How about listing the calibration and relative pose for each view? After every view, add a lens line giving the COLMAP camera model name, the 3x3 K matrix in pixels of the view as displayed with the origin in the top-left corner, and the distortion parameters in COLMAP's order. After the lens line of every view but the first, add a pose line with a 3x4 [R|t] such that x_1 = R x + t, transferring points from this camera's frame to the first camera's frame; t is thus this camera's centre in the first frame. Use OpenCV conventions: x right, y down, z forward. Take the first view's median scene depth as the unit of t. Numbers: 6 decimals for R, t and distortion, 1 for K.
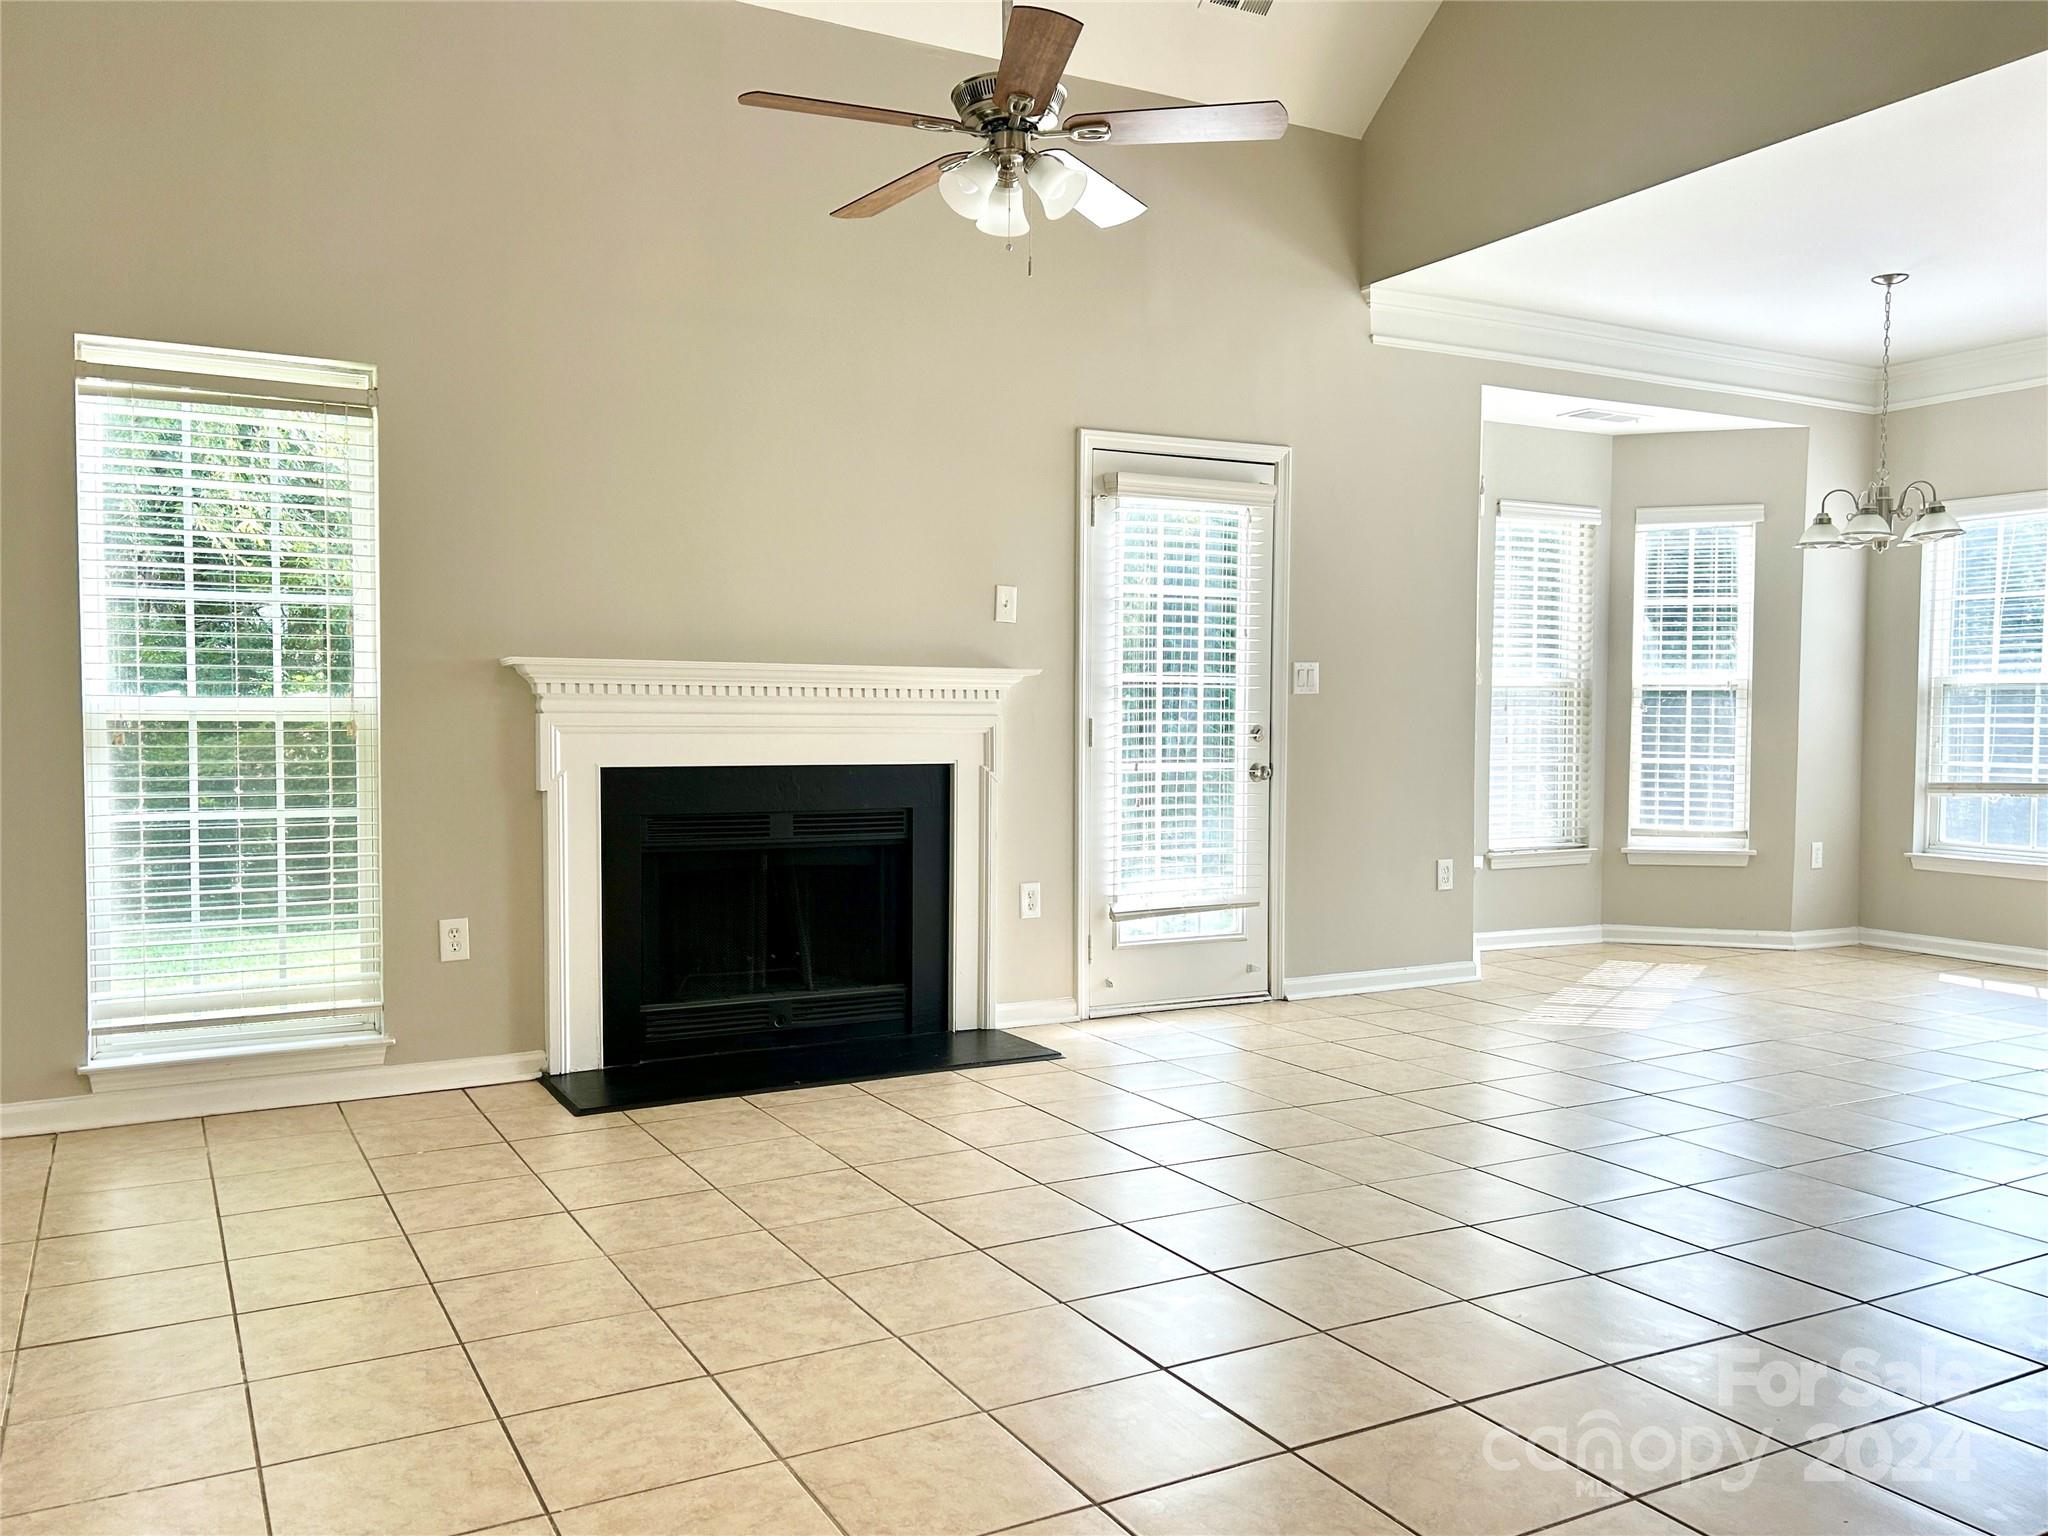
lens RADIAL K [[1585.7, 0, 1024.0], [0, 1585.7, 768.0], [0, 0, 1]] dist [0.117693, -0.170455]
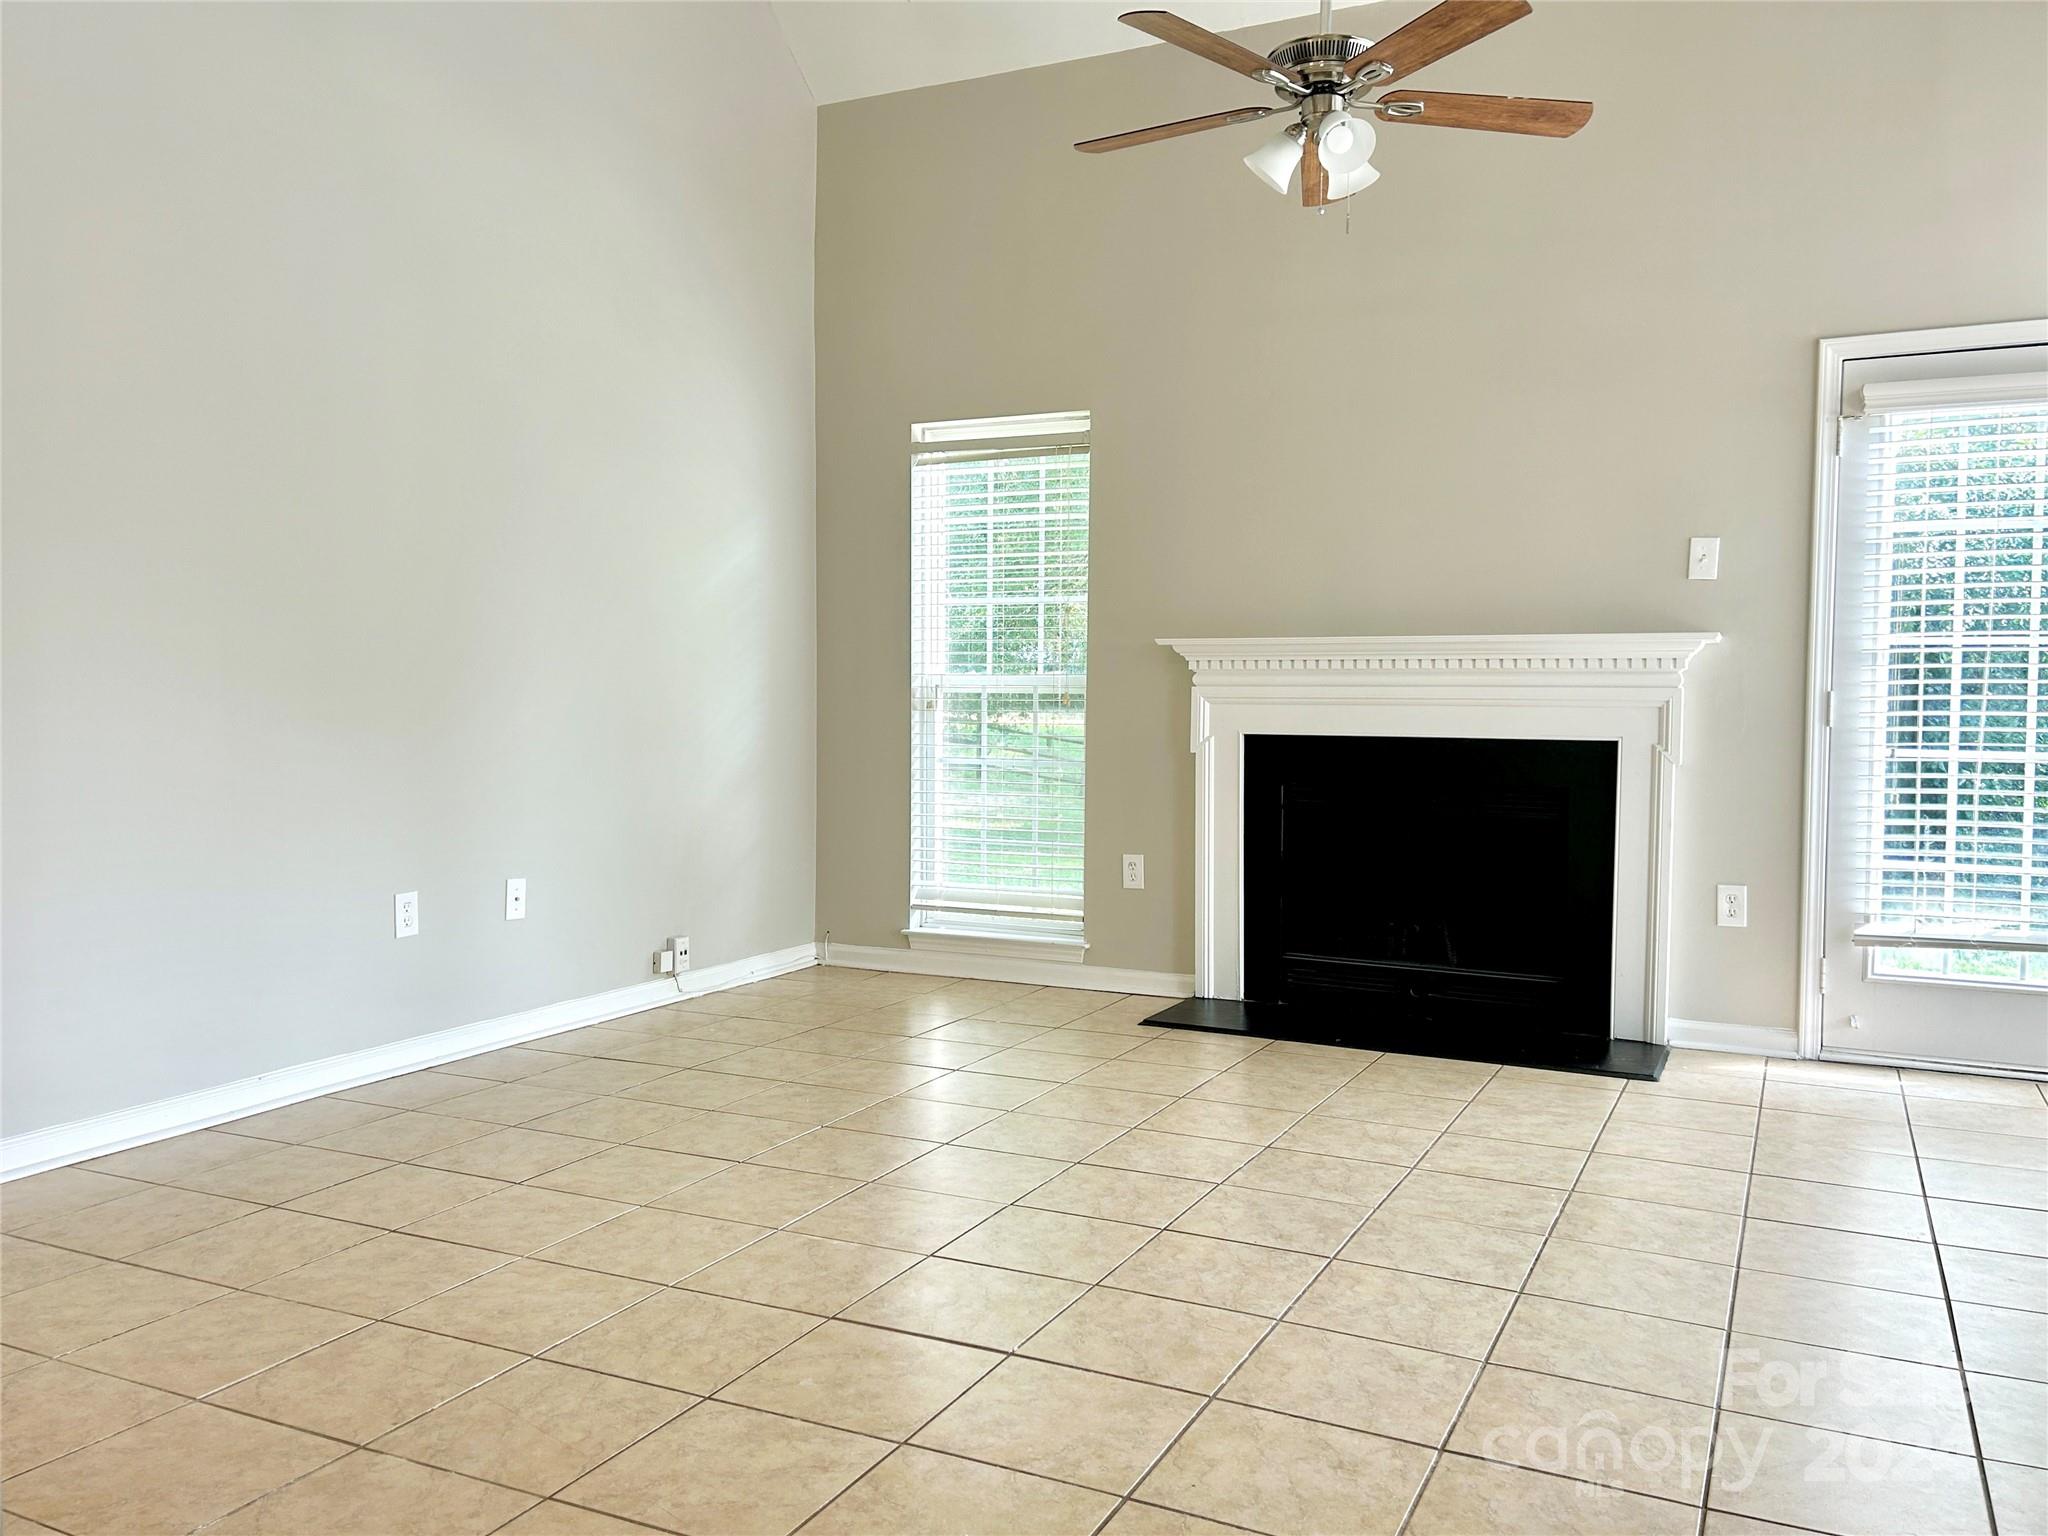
lens RADIAL K [[1585.7, 0, 1024.0], [0, 1585.7, 768.0], [0, 0, 1]] dist [0.117693, -0.170455]
pose [[0.589568, 0.037560, -0.806845, 0.551193], [-0.032827, 0.999207, 0.022527, 0.003221], [0.807051, 0.013206, 0.590334, 0.210259]]
